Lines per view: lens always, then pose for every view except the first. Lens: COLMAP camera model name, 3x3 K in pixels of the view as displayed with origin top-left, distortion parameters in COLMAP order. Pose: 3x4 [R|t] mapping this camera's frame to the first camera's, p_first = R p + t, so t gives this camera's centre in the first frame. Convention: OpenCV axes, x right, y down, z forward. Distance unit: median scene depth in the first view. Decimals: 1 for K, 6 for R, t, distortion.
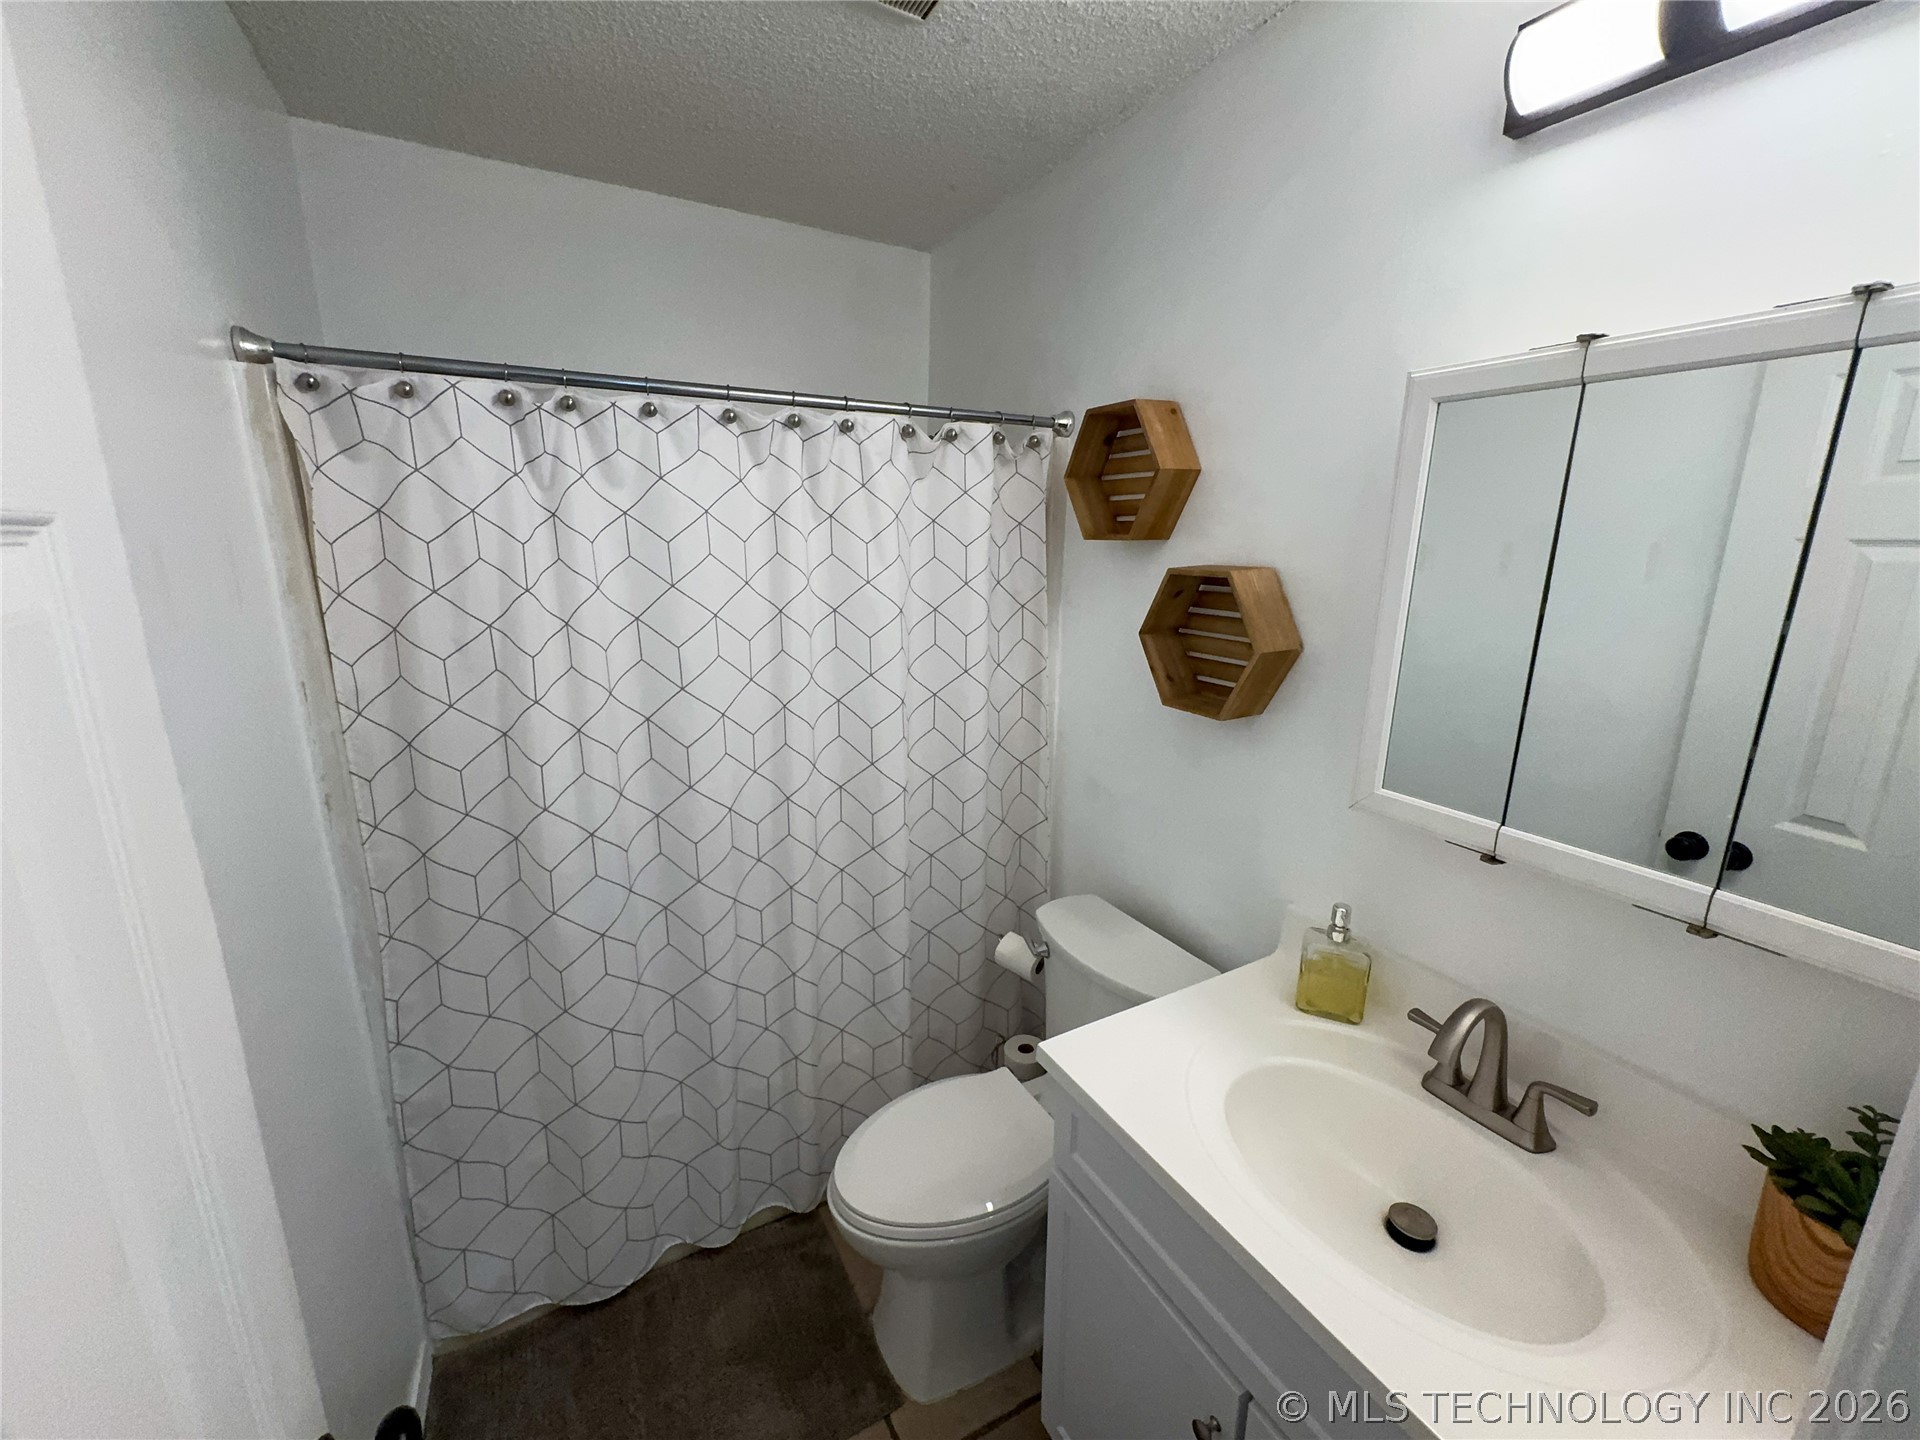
lens RADIAL K [[769.6, 0, 969.3], [0, 769.6, 726.9], [0, 0, 1]] dist [-0.003660, 0.000162]
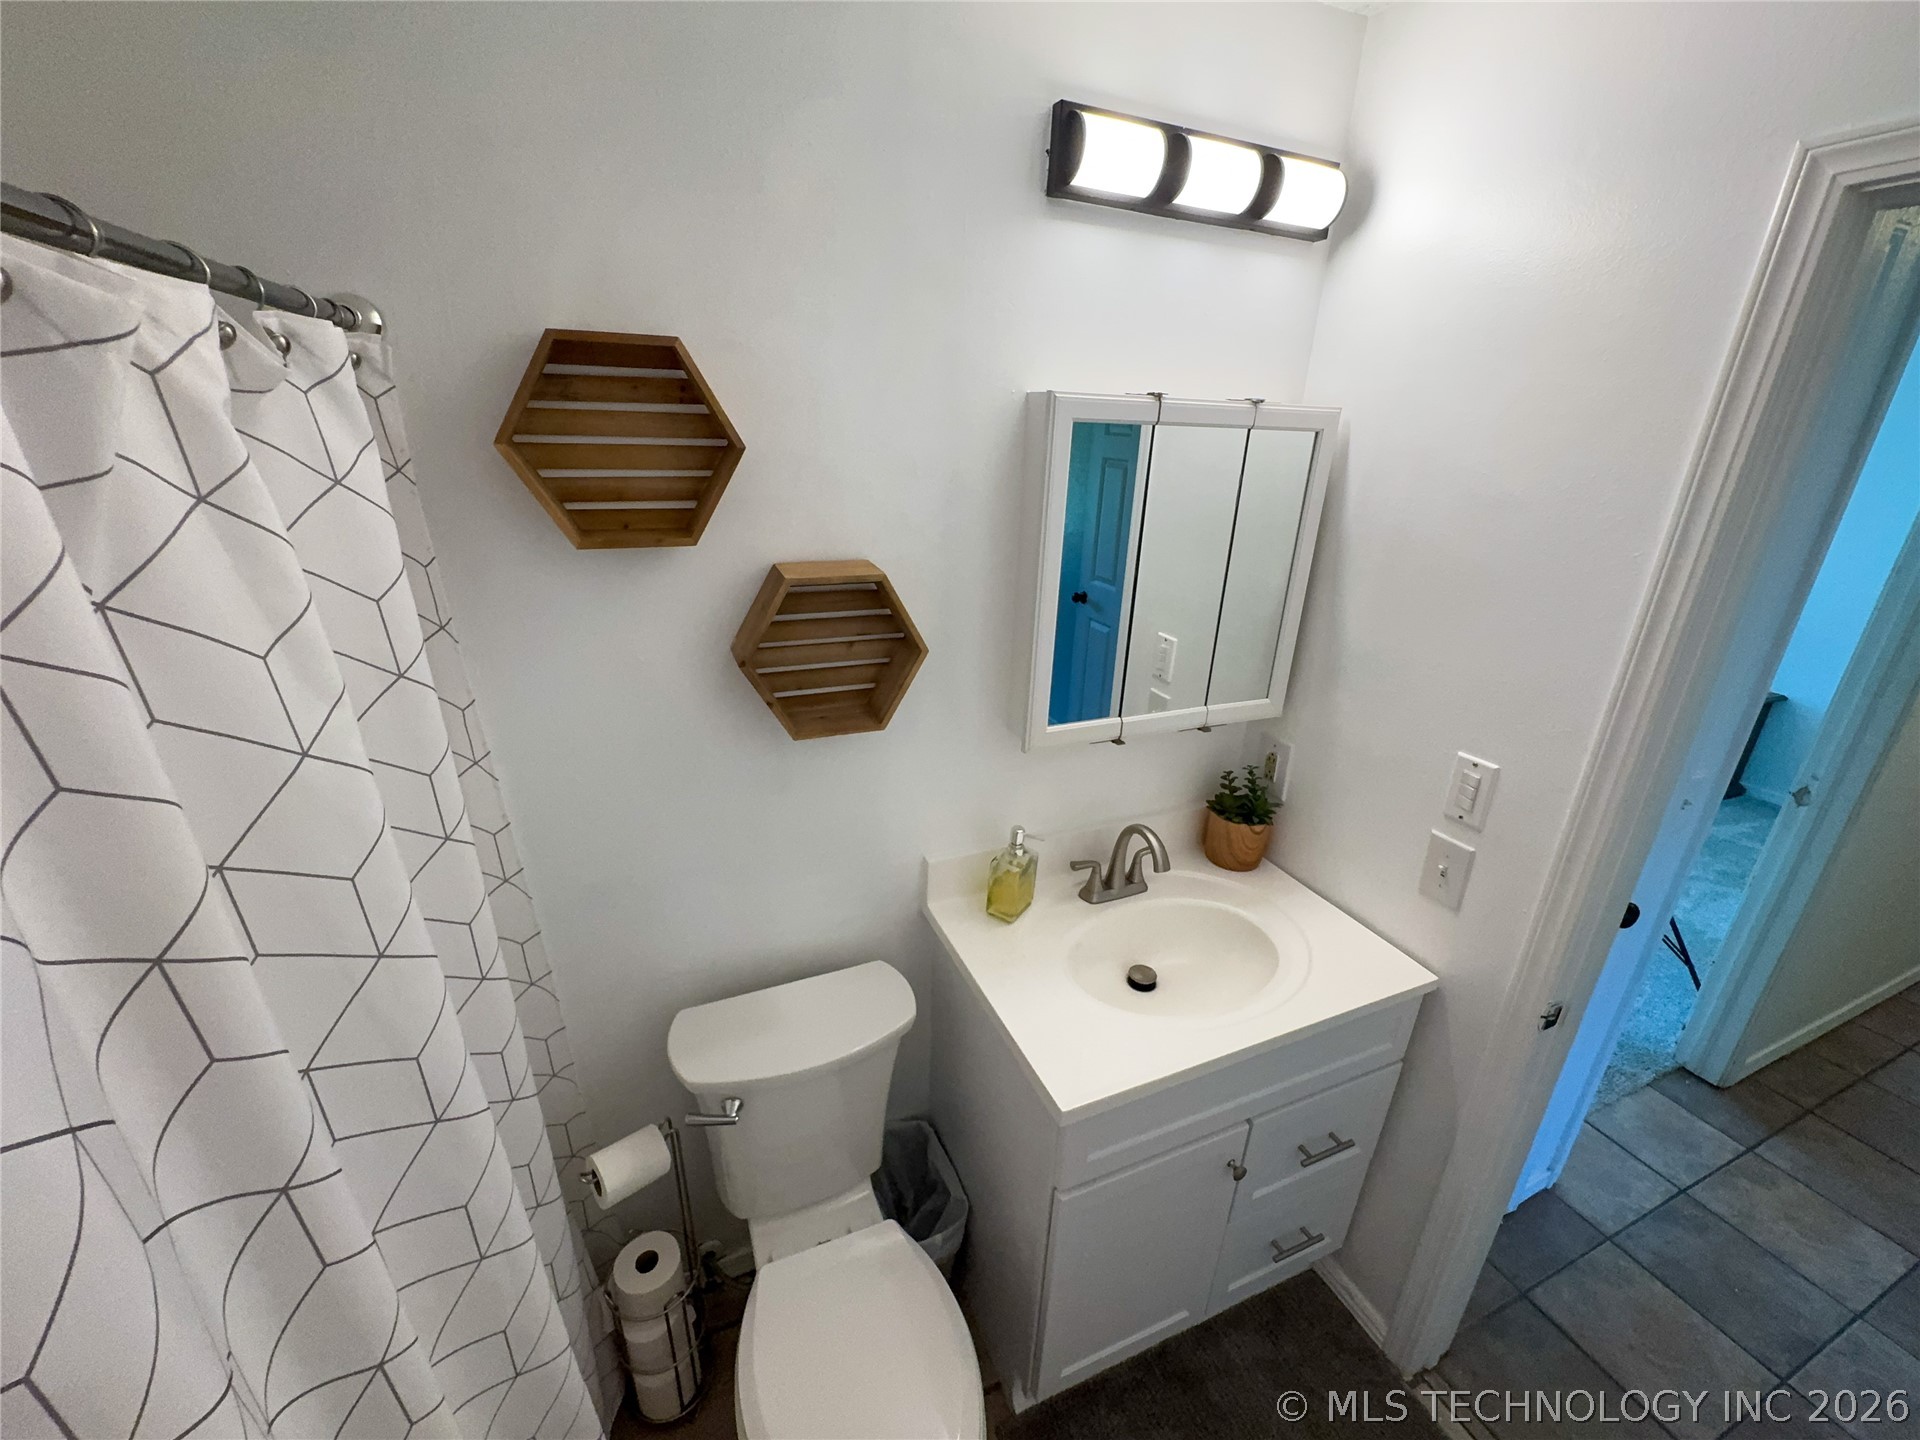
lens RADIAL K [[769.6, 0, 970.8], [0, 769.6, 718.2], [0, 0, 1]] dist [-0.003660, 0.000162]
pose [[0.119100, -0.367761, 0.922262, -0.629827], [0.204313, 0.918072, 0.339706, -0.383024], [-0.971633, 0.147971, 0.184480, 0.876814]]
